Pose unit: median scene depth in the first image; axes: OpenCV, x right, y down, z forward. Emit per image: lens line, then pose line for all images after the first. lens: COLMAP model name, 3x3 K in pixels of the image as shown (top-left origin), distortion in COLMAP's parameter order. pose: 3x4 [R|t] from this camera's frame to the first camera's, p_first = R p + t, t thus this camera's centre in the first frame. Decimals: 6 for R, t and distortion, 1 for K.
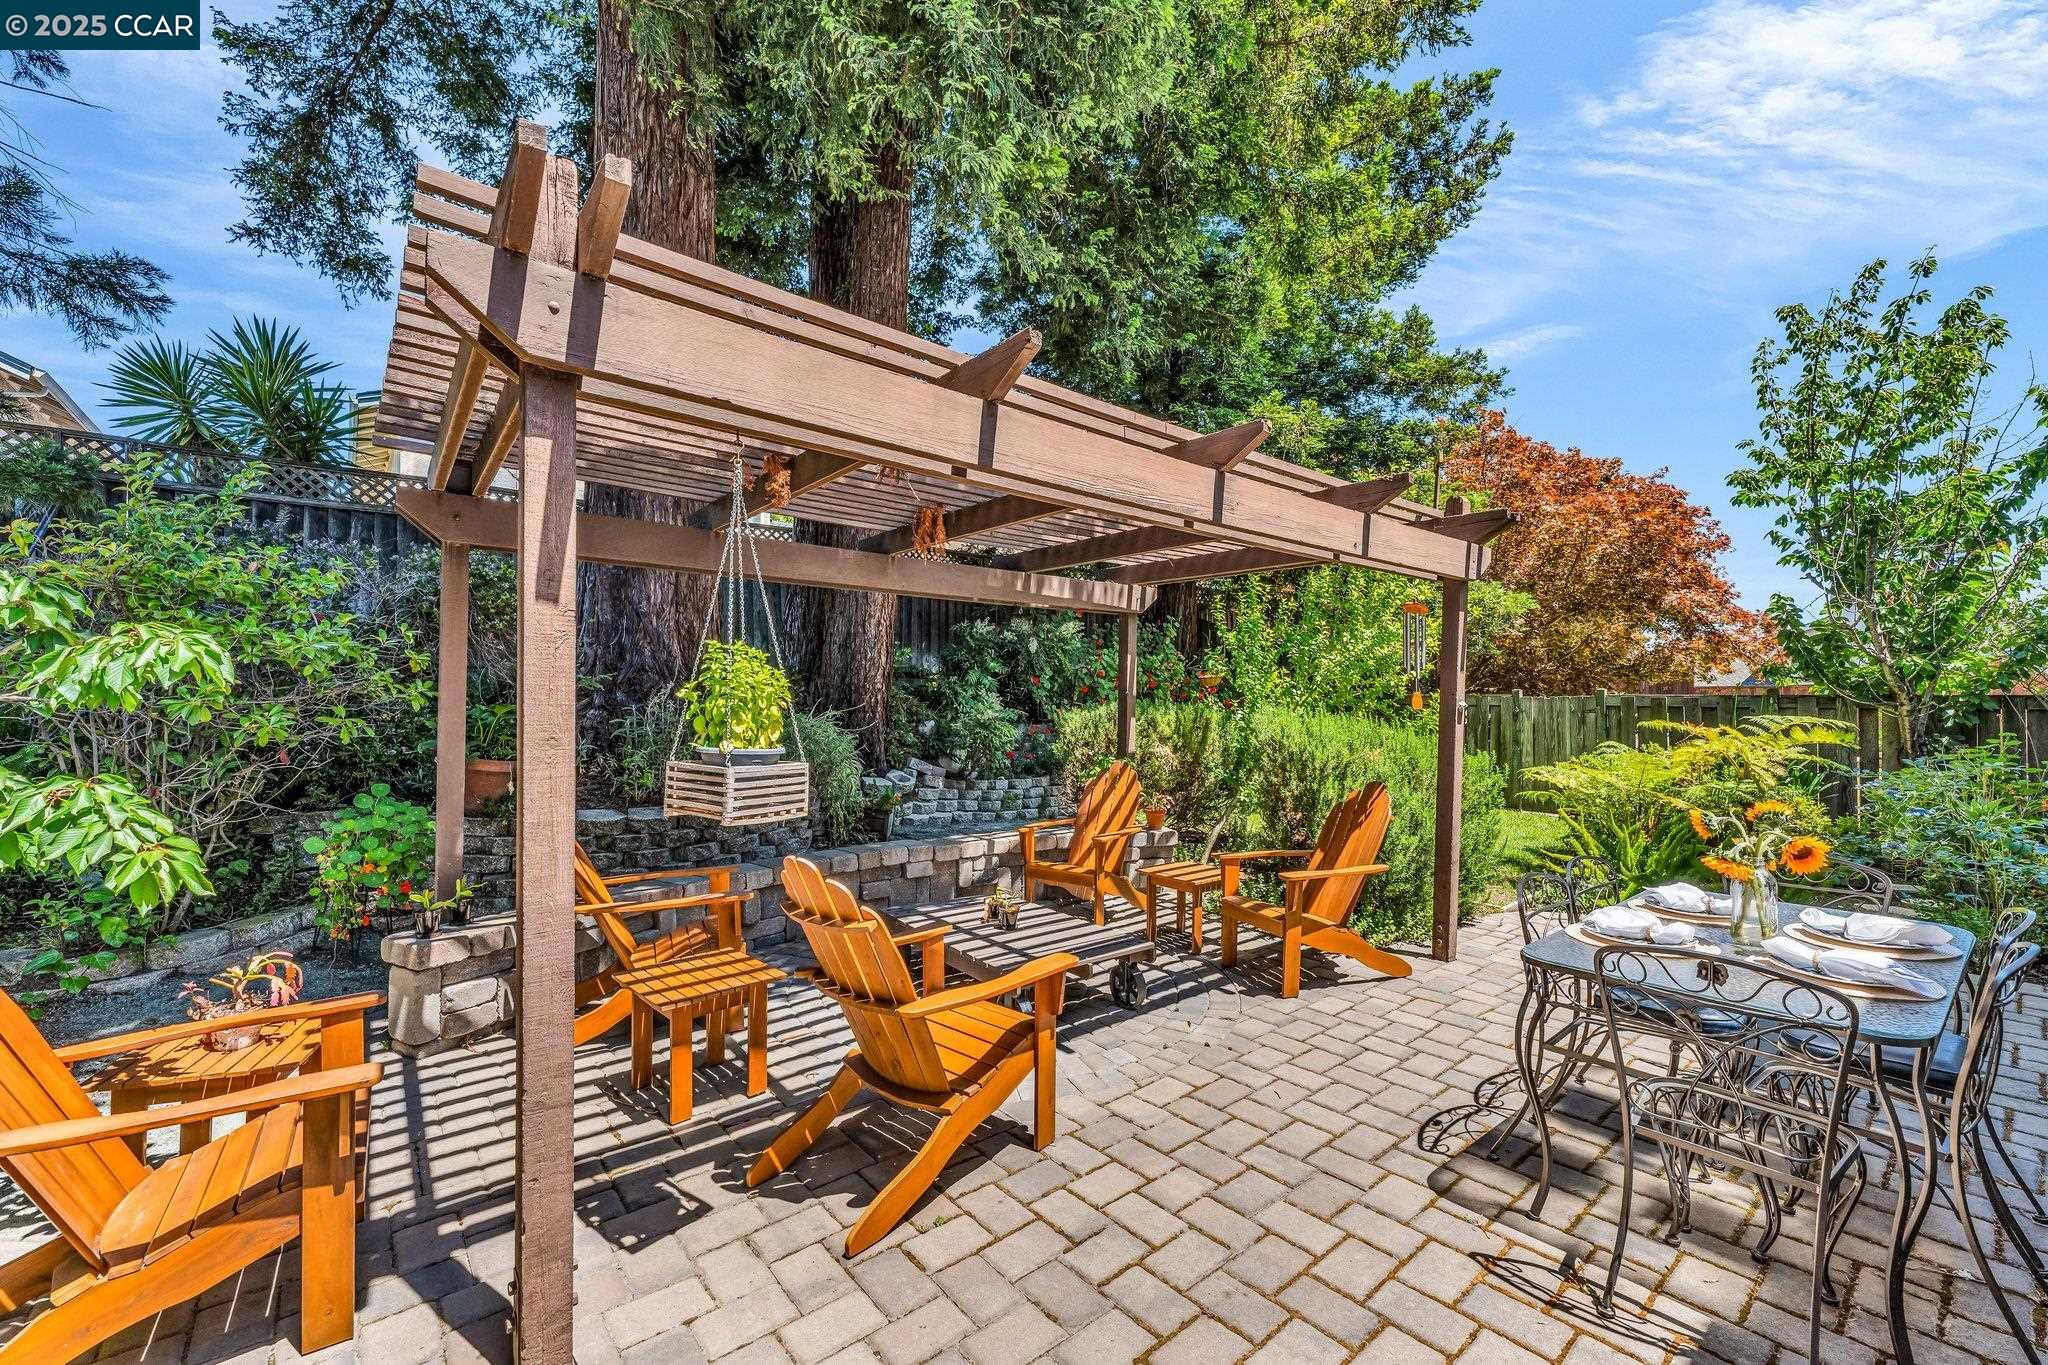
lens RADIAL K [[834.4, 0, 1010.3], [0, 834.4, 700.8], [0, 0, 1]] dist [0.000408, 0.000238]
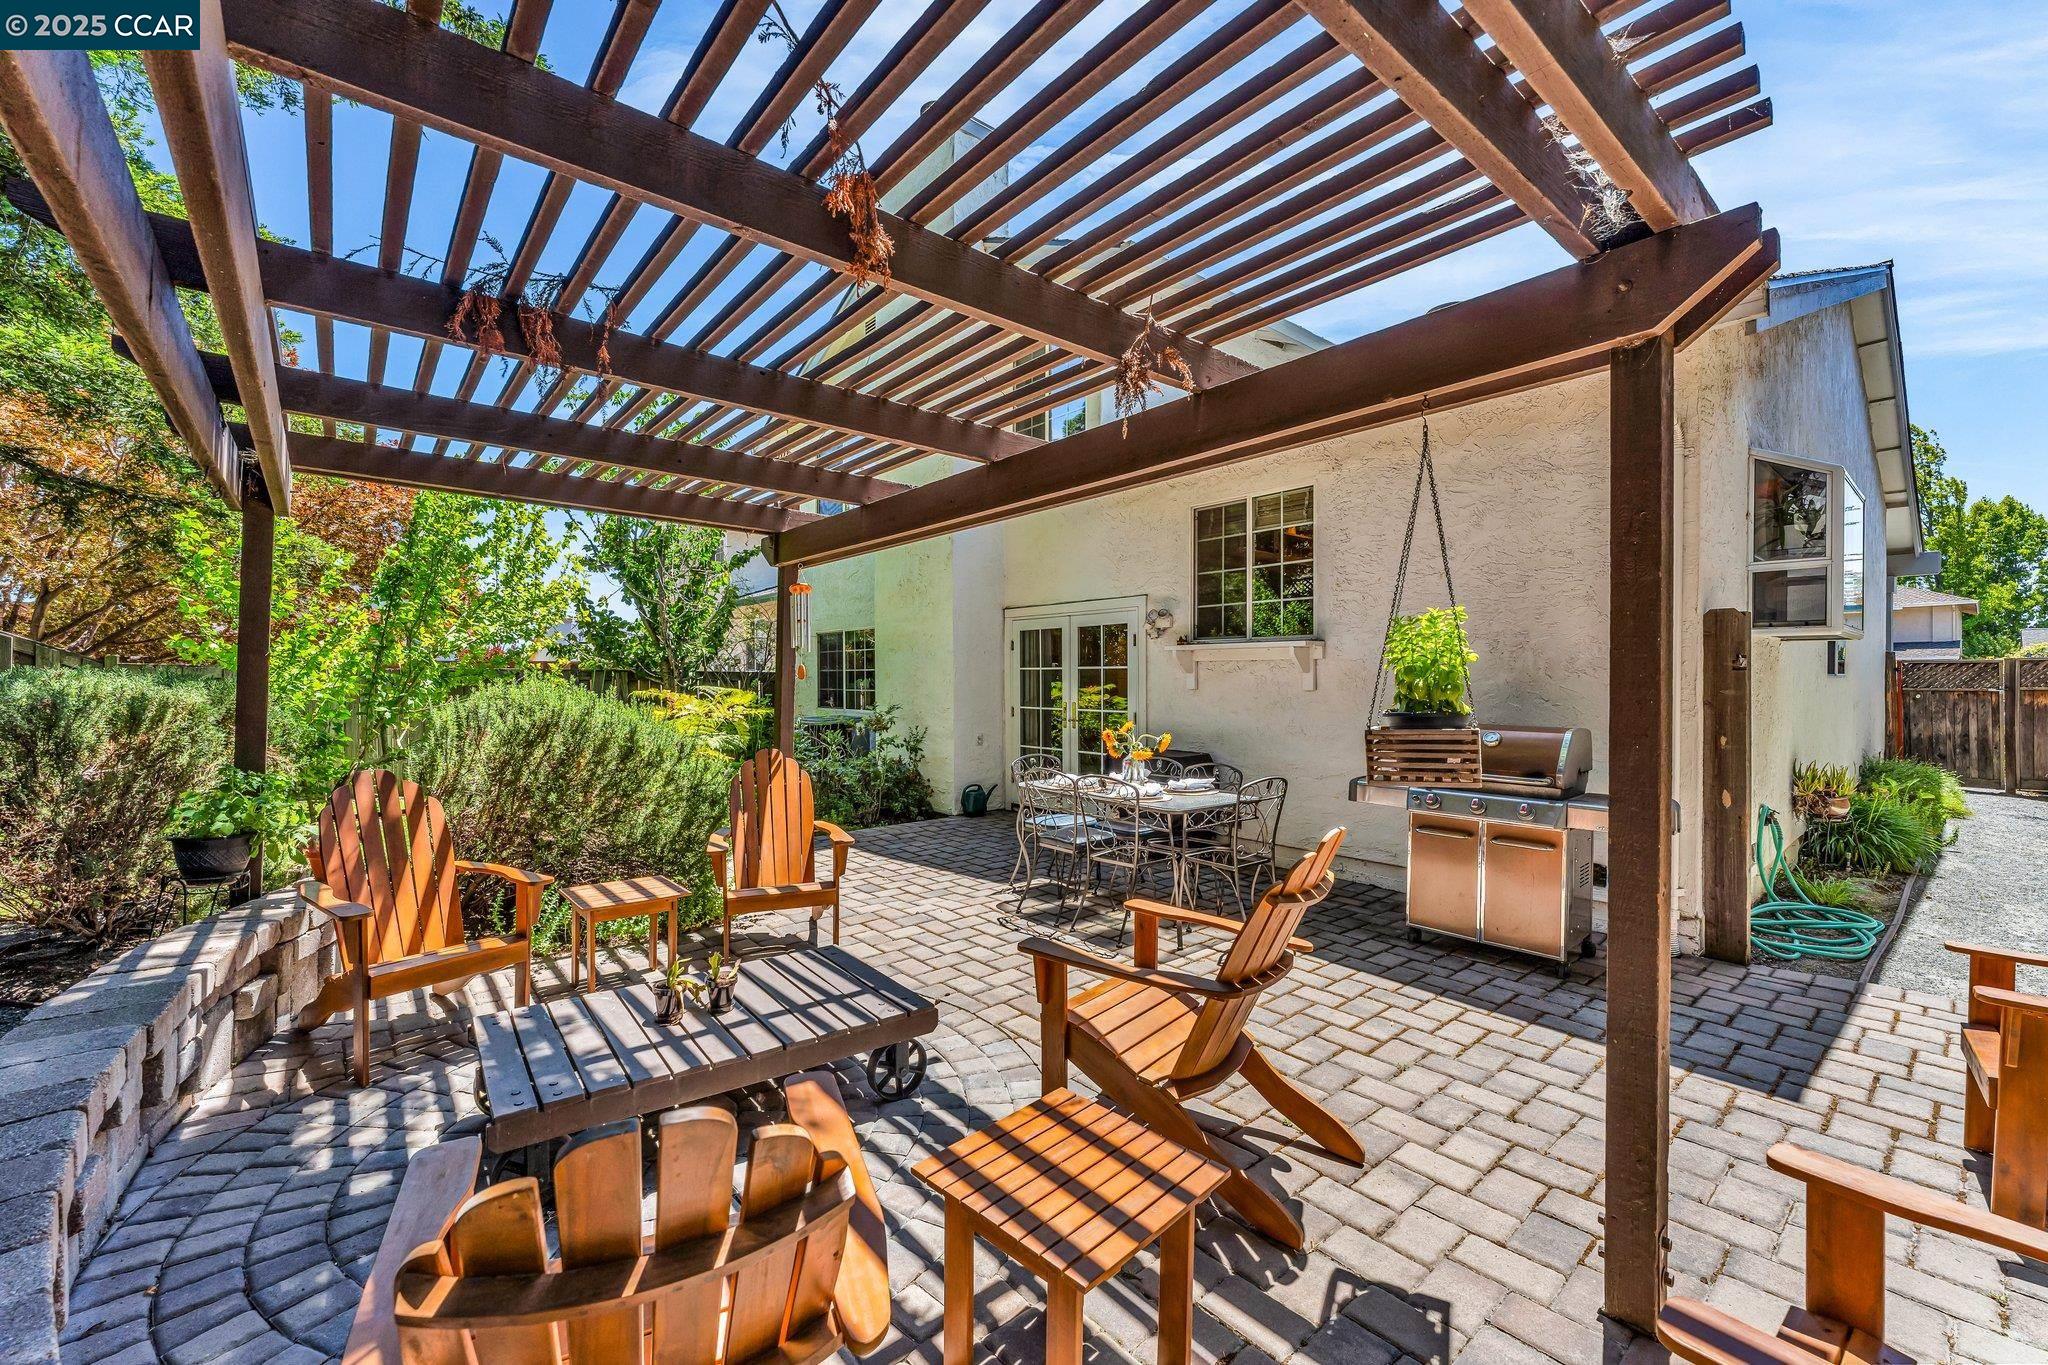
lens RADIAL K [[828.8, 0, 1024.0], [0, 828.8, 682.5], [0, 0, 1]] dist [0.002249, 0.000047]
pose [[-0.015344, -0.004483, 0.999872, -0.390555], [0.000278, 0.999990, 0.004488, 0.004003], [-0.999882, 0.000347, -0.015343, 0.436017]]
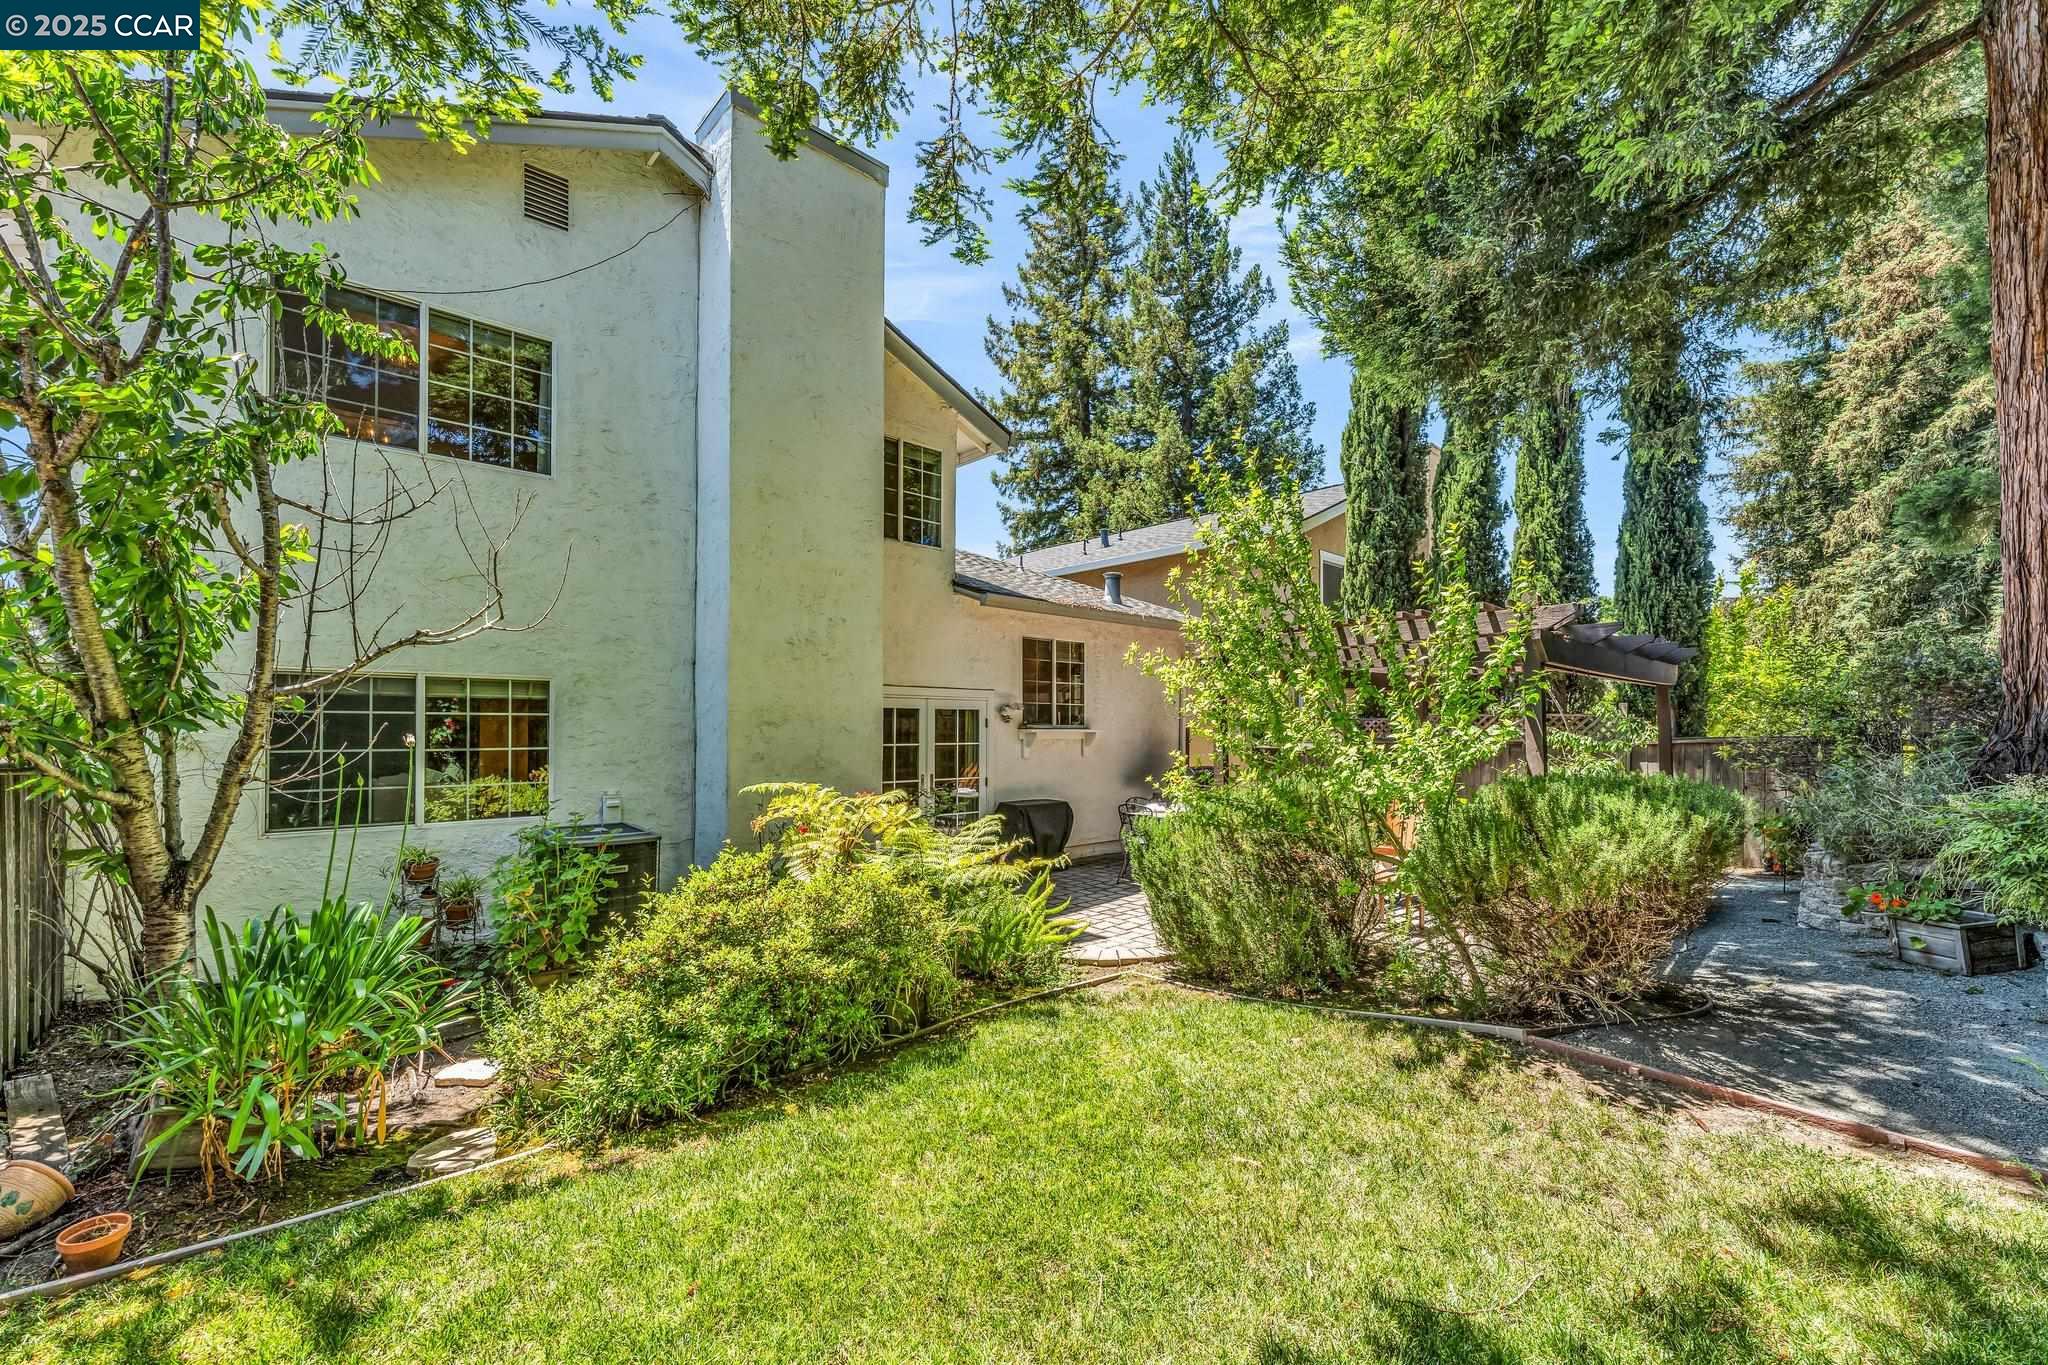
lens RADIAL K [[830.9, 0, 1026.6], [0, 830.9, 729.3], [0, 0, 1]] dist [-0.000700, -0.000047]
pose [[-0.996841, -0.002768, -0.079375, 0.646757], [-0.002793, 0.999996, 0.000201, -0.033187], [0.079375, 0.000422, -0.996845, 1.611377]]
